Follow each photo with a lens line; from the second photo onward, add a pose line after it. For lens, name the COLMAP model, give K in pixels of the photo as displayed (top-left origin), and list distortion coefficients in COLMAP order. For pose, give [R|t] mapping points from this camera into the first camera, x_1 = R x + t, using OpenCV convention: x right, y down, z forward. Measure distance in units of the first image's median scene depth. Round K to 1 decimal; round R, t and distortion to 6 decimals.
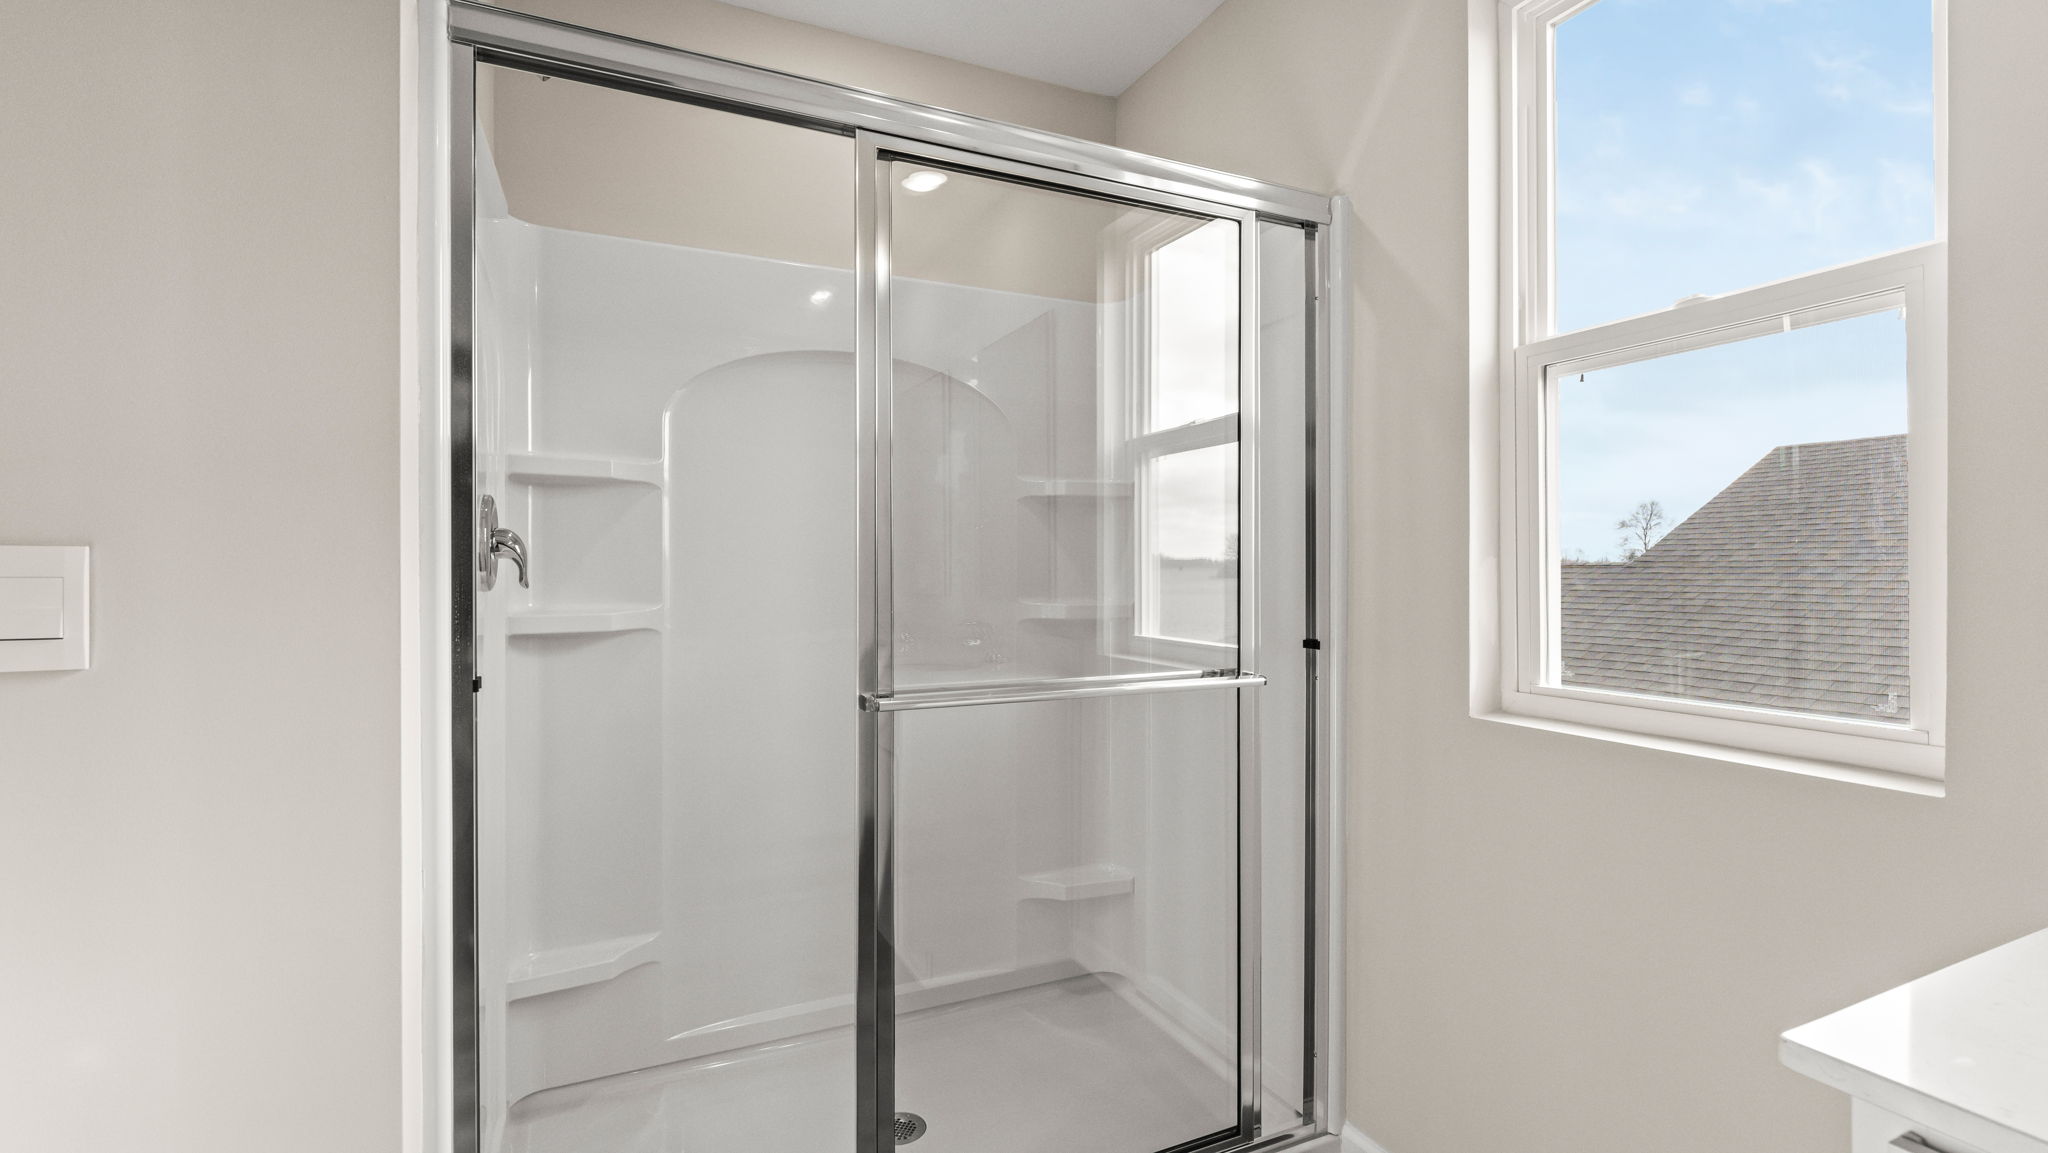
lens RADIAL K [[928.0, 0, 1024.0], [0, 928.0, 576.5], [0, 0, 1]] dist [0.015042, -0.000273]
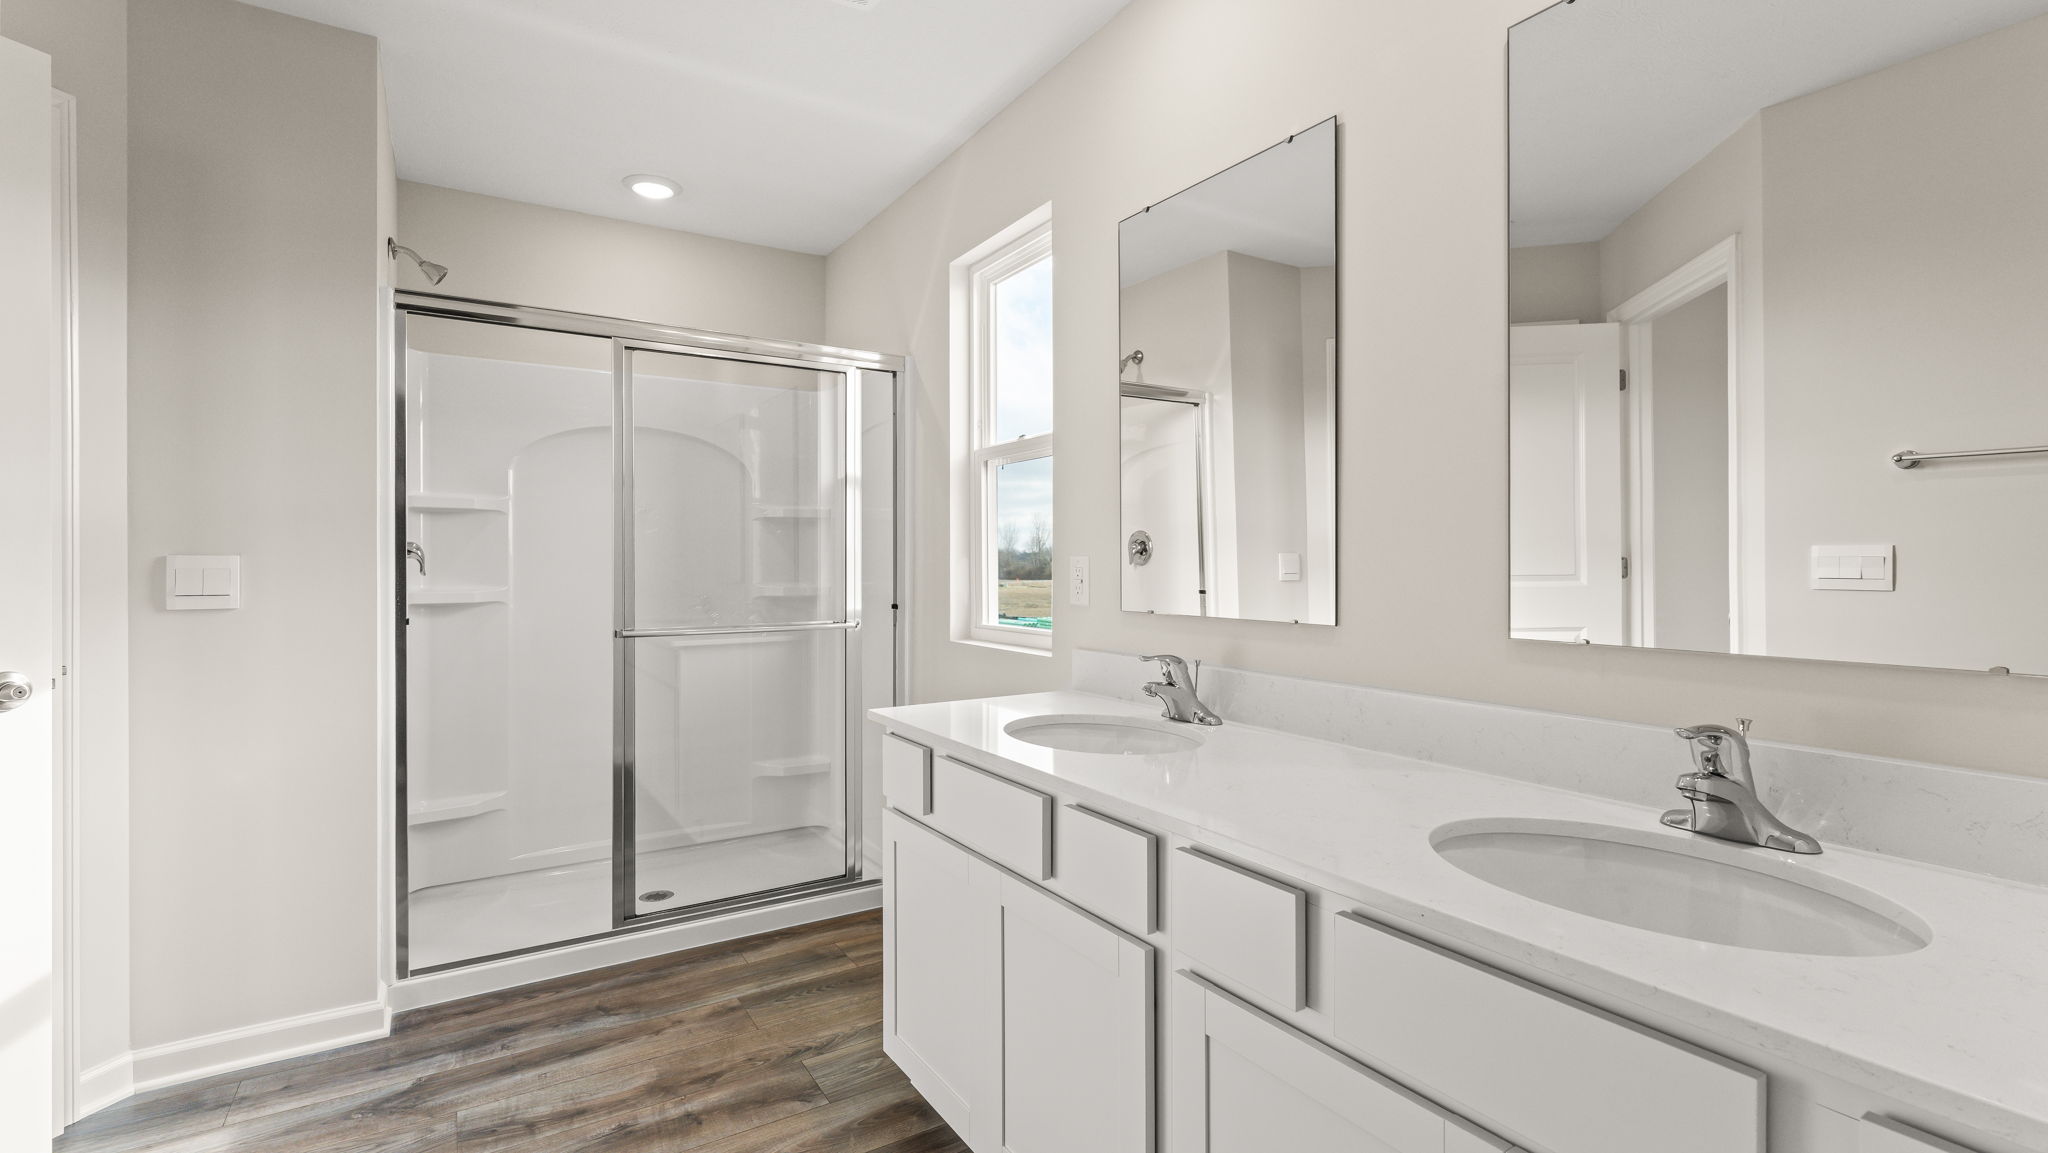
lens RADIAL K [[909.4, 0, 1018.4], [0, 909.4, 569.9], [0, 0, 1]] dist [-0.000013, -0.000265]
pose [[0.991767, -0.000876, 0.128055, 0.345900], [0.001027, 0.999999, -0.001116, 0.005202], [-0.128054, 0.001238, 0.991766, -0.816382]]
